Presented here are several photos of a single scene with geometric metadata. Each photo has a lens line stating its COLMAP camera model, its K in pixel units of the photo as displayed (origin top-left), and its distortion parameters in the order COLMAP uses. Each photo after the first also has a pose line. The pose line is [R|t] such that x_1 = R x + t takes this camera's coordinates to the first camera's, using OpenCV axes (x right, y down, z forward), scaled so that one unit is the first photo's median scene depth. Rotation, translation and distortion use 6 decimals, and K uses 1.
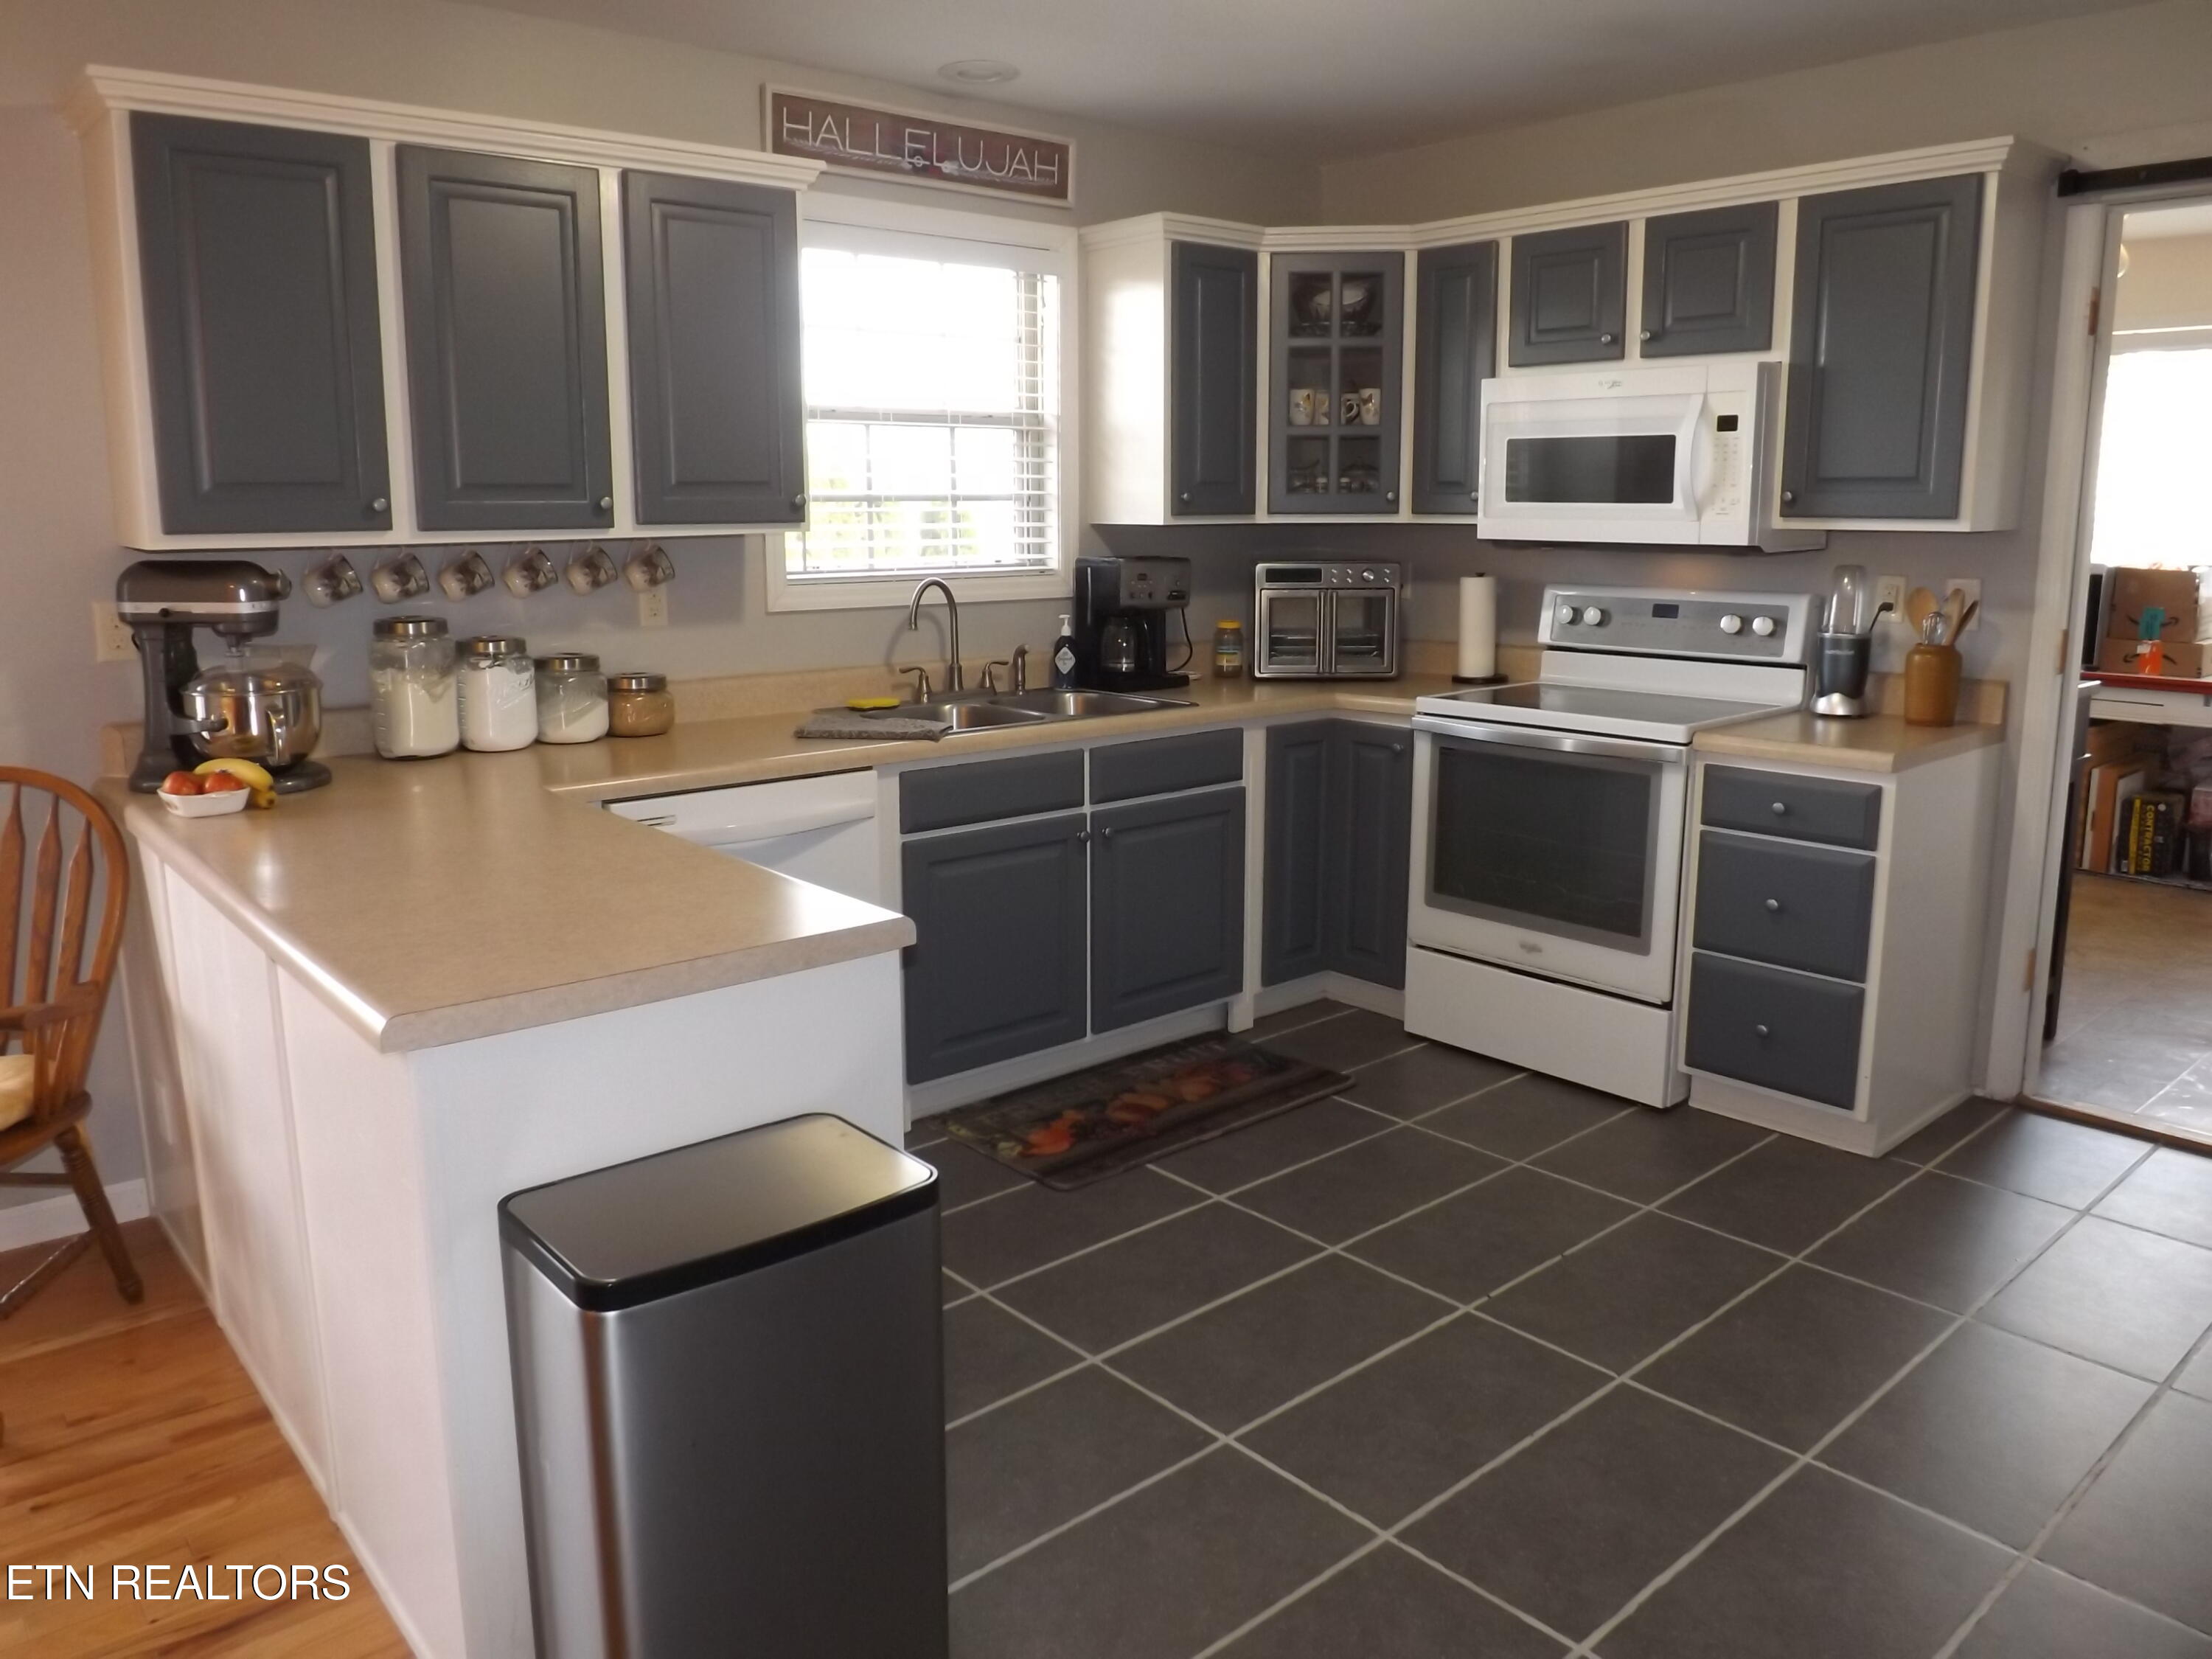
lens RADIAL K [[1578.6, 0, 1093.3], [0, 1578.6, 825.6], [0, 0, 1]] dist [-0.071796, 0.016297]
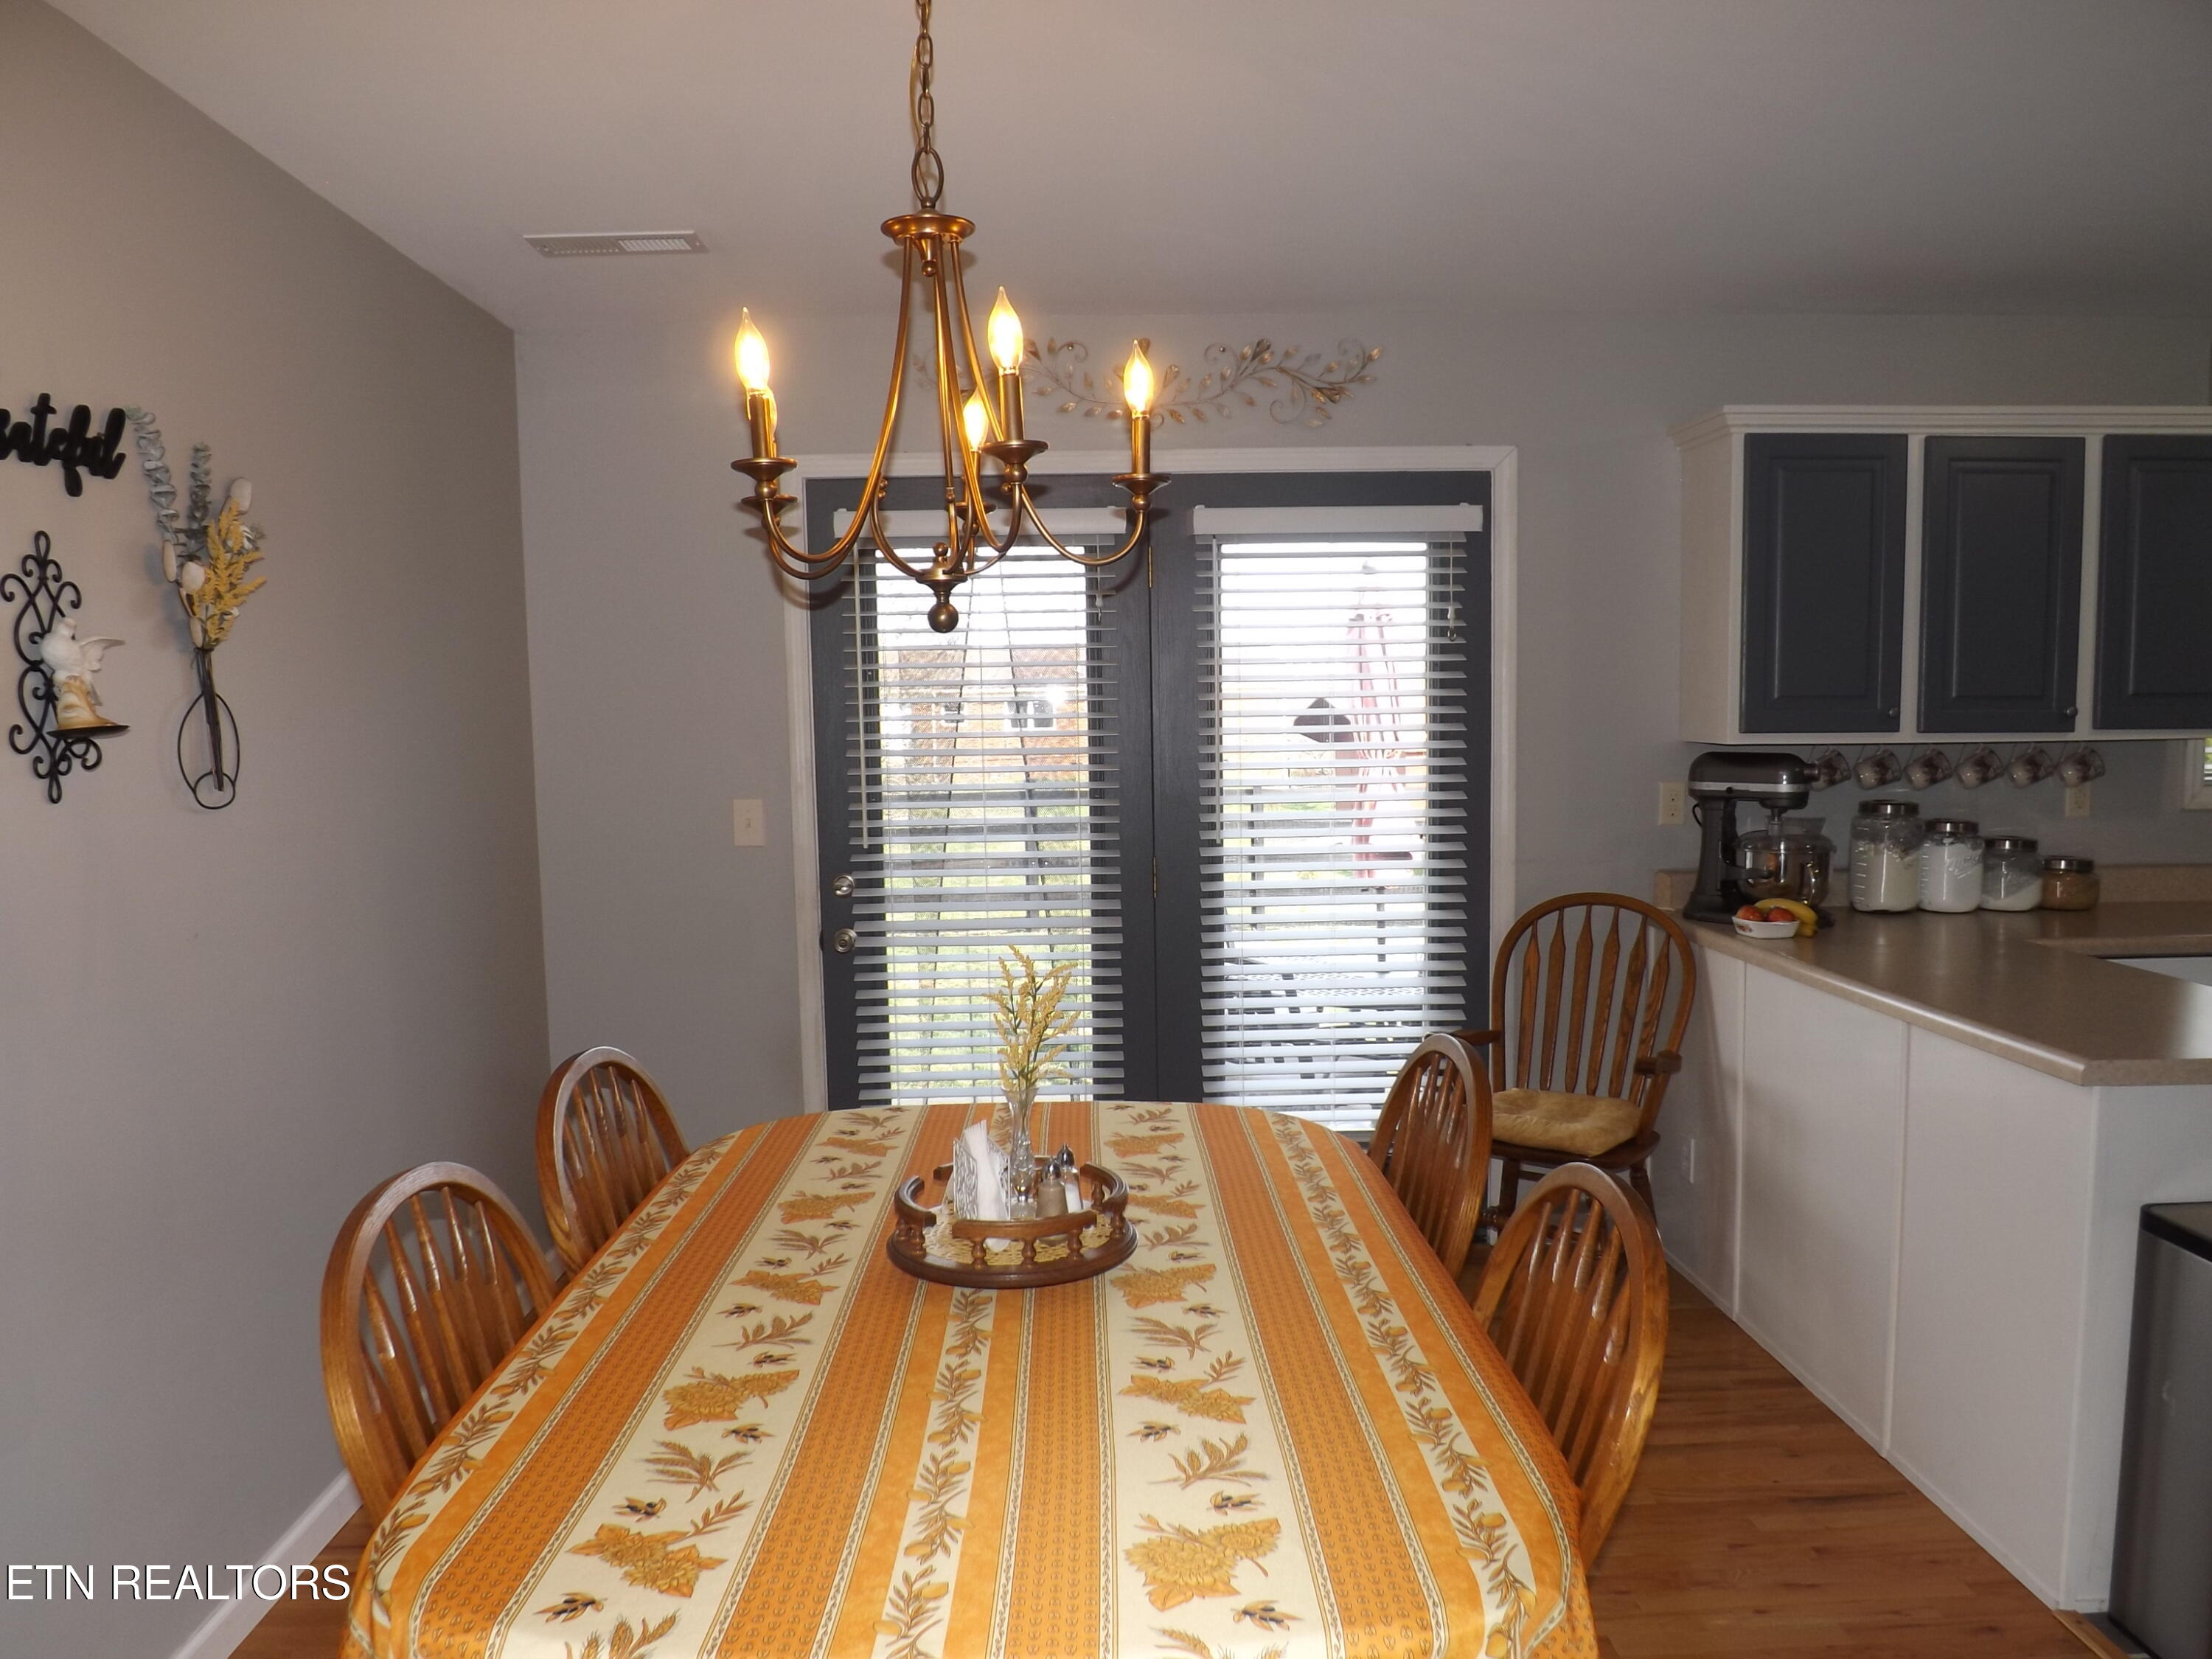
lens RADIAL K [[1578.6, 0, 1150.8], [0, 1578.6, 872.2], [0, 0, 1]] dist [-0.071796, 0.016297]
pose [[0.783144, 0.049587, -0.619861, -0.126004], [-0.110791, 0.991993, -0.060619, 0.065121], [0.611892, 0.116149, 0.782367, -0.337287]]
